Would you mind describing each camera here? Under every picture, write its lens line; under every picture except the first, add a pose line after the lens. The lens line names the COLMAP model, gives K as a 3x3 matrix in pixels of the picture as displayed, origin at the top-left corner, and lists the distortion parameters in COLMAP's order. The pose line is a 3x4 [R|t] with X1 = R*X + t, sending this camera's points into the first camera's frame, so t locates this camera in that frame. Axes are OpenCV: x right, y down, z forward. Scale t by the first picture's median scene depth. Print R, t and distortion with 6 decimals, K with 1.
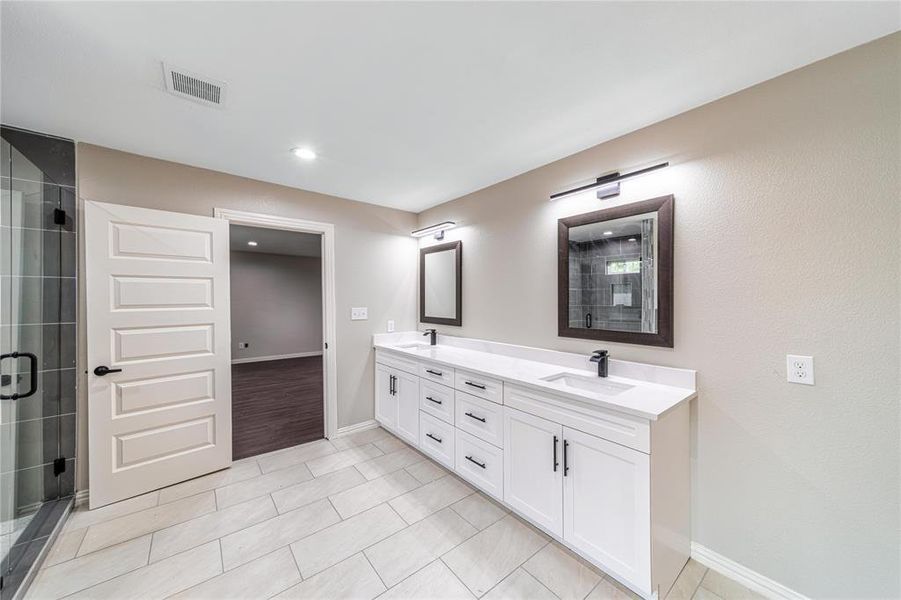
lens RADIAL K [[318.4, 0, 447.5], [0, 318.4, 303.6], [0, 0, 1]] dist [0.000877, 0.000010]
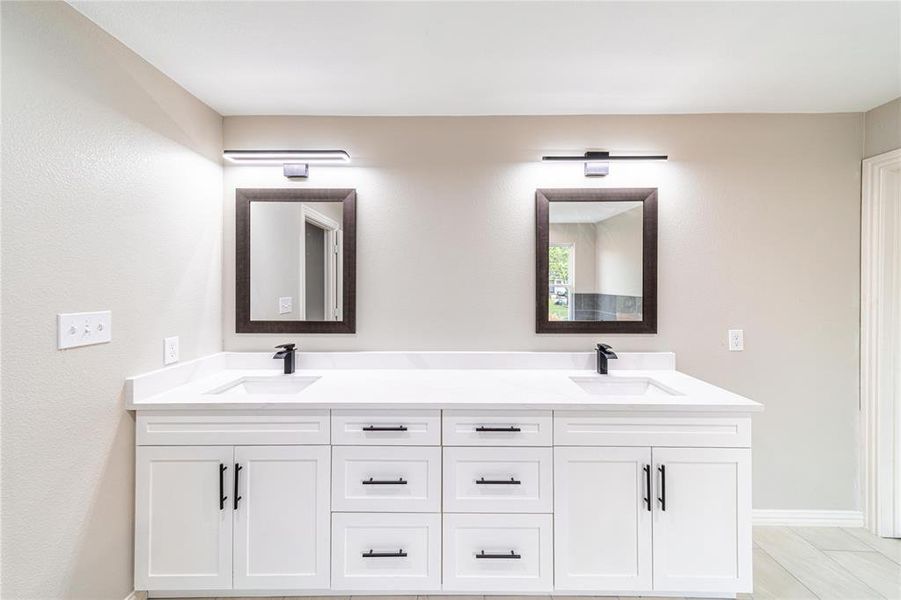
lens RADIAL K [[355.6, 0, 454.2], [0, 355.6, 274.2], [0, 0, 1]] dist [0.003025, 0.000239]
pose [[0.635569, 0.026205, 0.771599, -0.390370], [0.012341, 0.998951, -0.044092, -0.007399], [-0.771945, 0.037546, 0.634579, 0.487940]]
